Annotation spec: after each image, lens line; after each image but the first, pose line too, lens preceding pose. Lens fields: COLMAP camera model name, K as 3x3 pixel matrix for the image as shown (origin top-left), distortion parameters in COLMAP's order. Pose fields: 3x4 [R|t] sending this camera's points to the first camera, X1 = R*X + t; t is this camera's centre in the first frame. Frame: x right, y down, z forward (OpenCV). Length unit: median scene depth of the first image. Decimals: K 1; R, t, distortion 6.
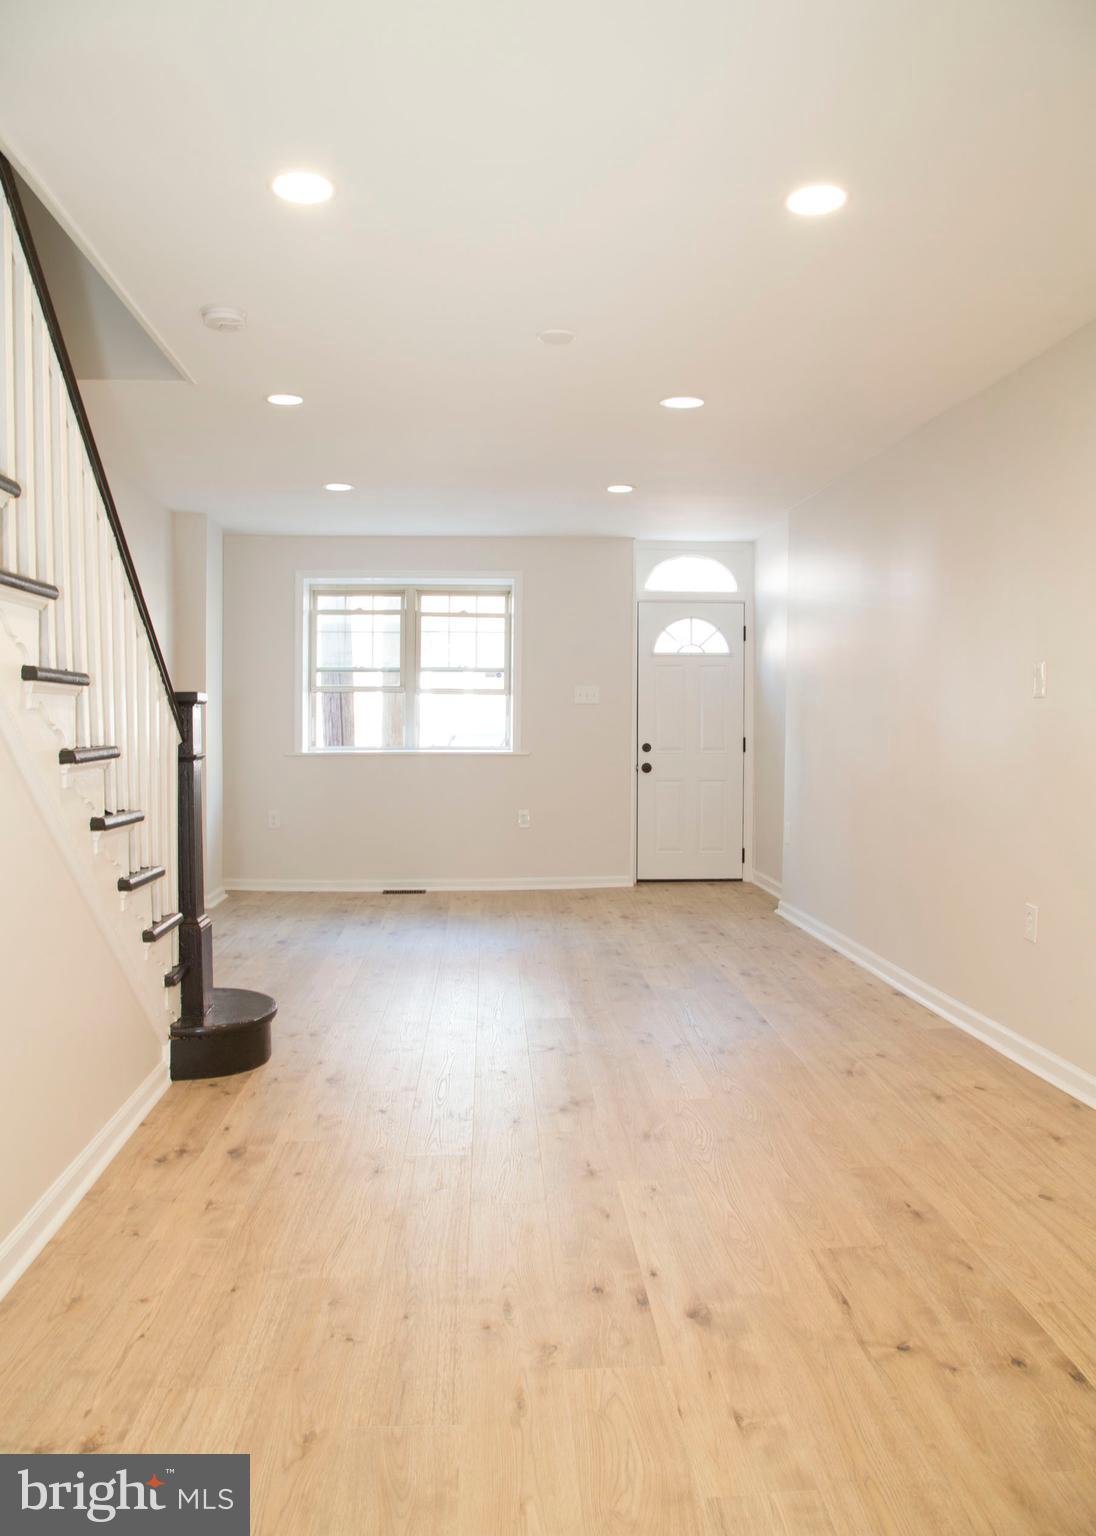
lens RADIAL K [[1147.8, 0, 546.5], [0, 1147.8, 769.6], [0, 0, 1]] dist [-0.068563, -0.006392]
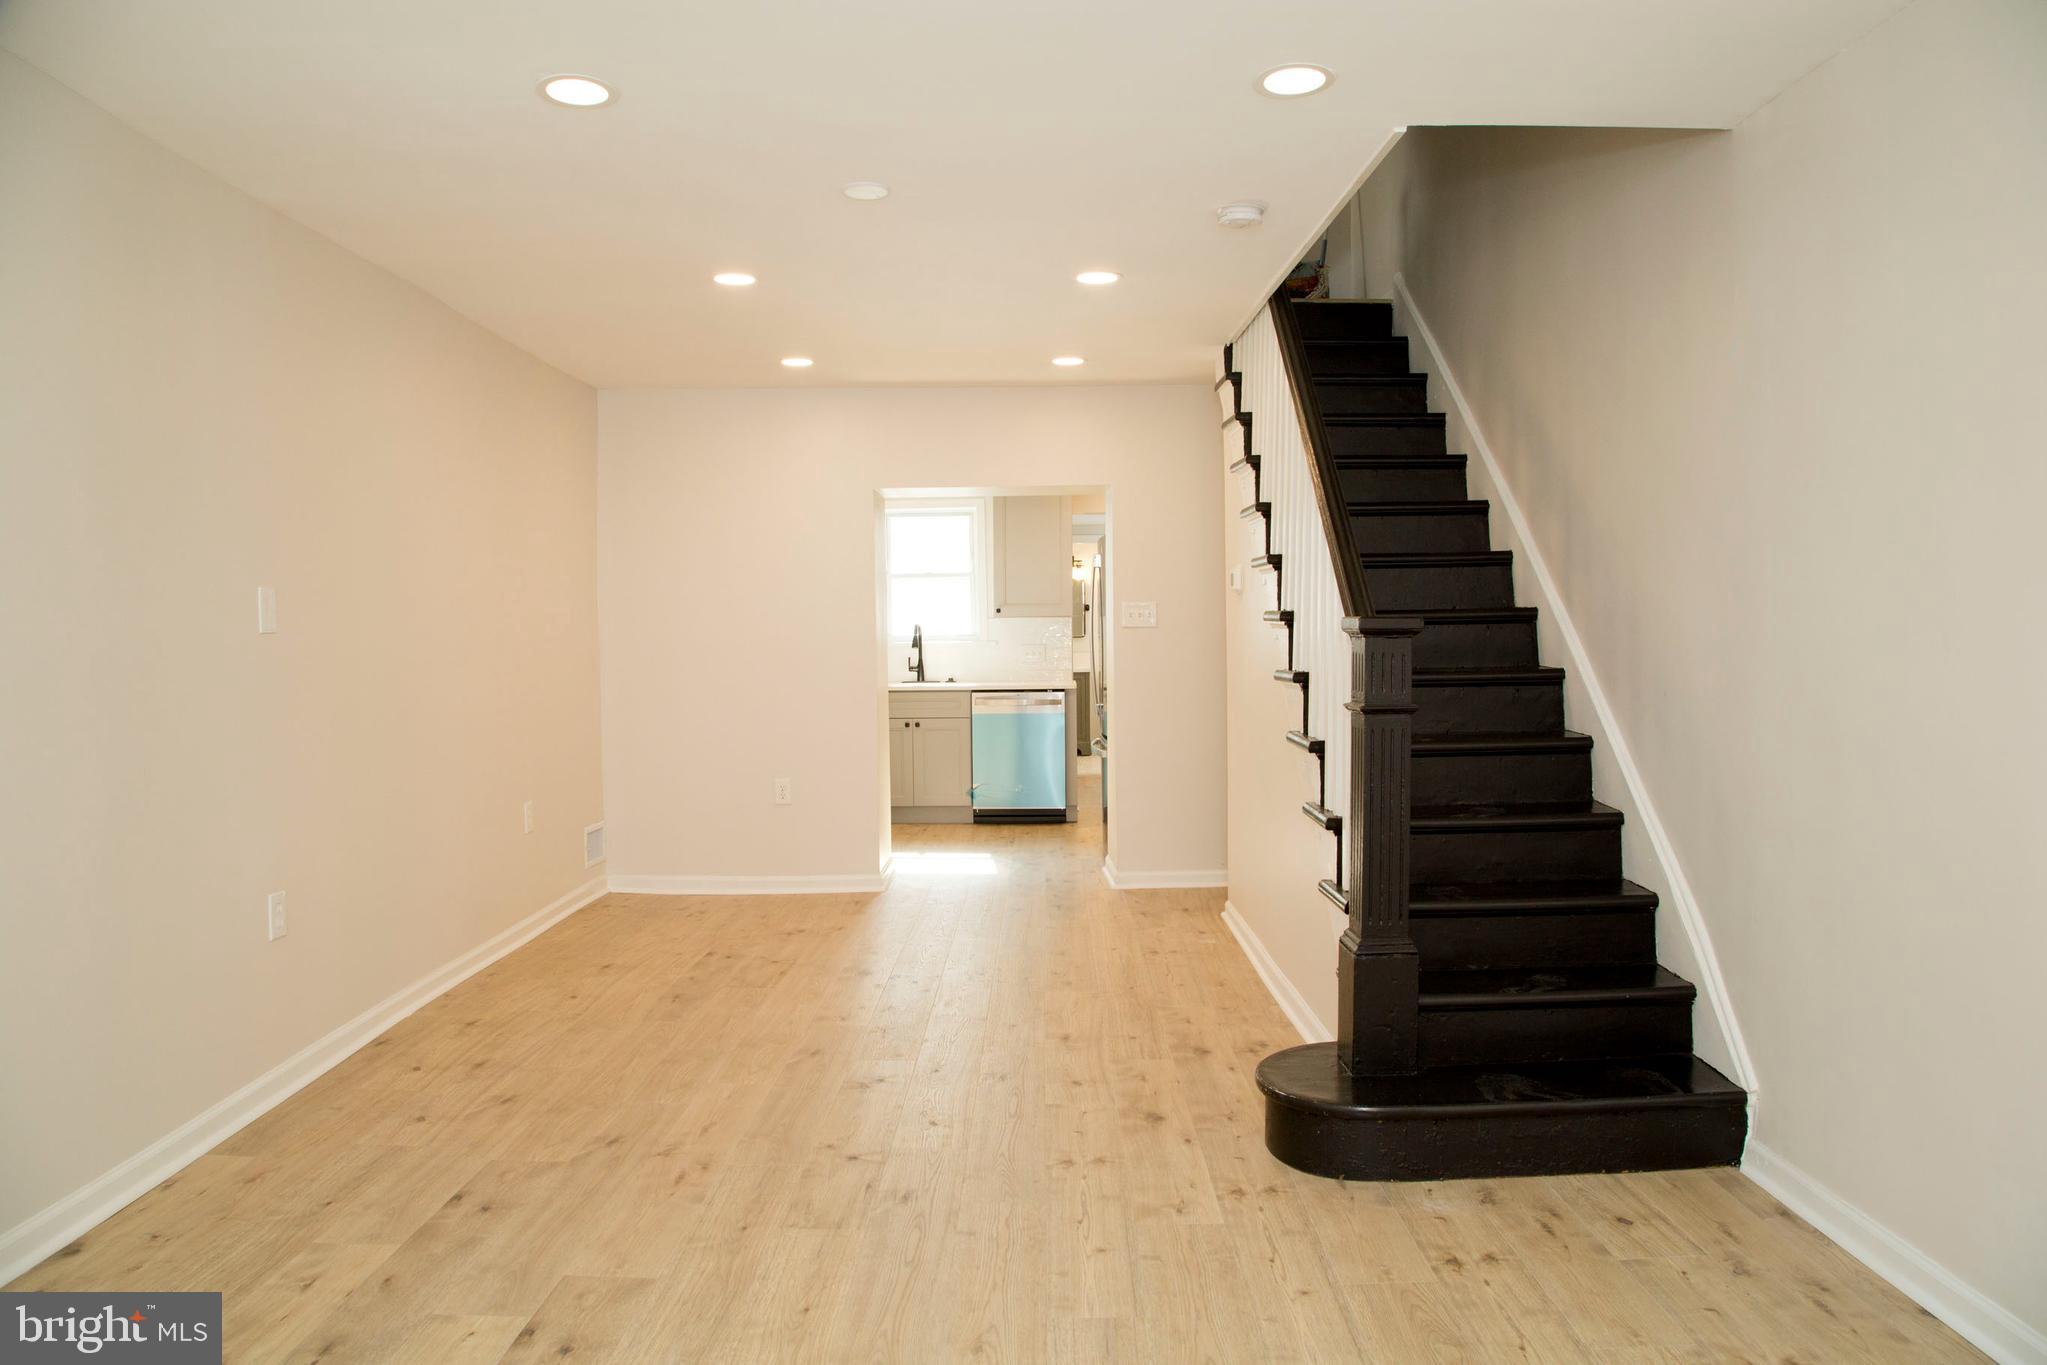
lens RADIAL K [[1389.1, 0, 1024.6], [0, 1389.1, 683.6], [0, 0, 1]] dist [-0.001448, 0.001193]
pose [[-0.998075, 0.007082, 0.061615, -0.200146], [0.012474, 0.996080, 0.087572, -0.134471], [-0.060754, 0.088172, -0.994251, 2.416202]]
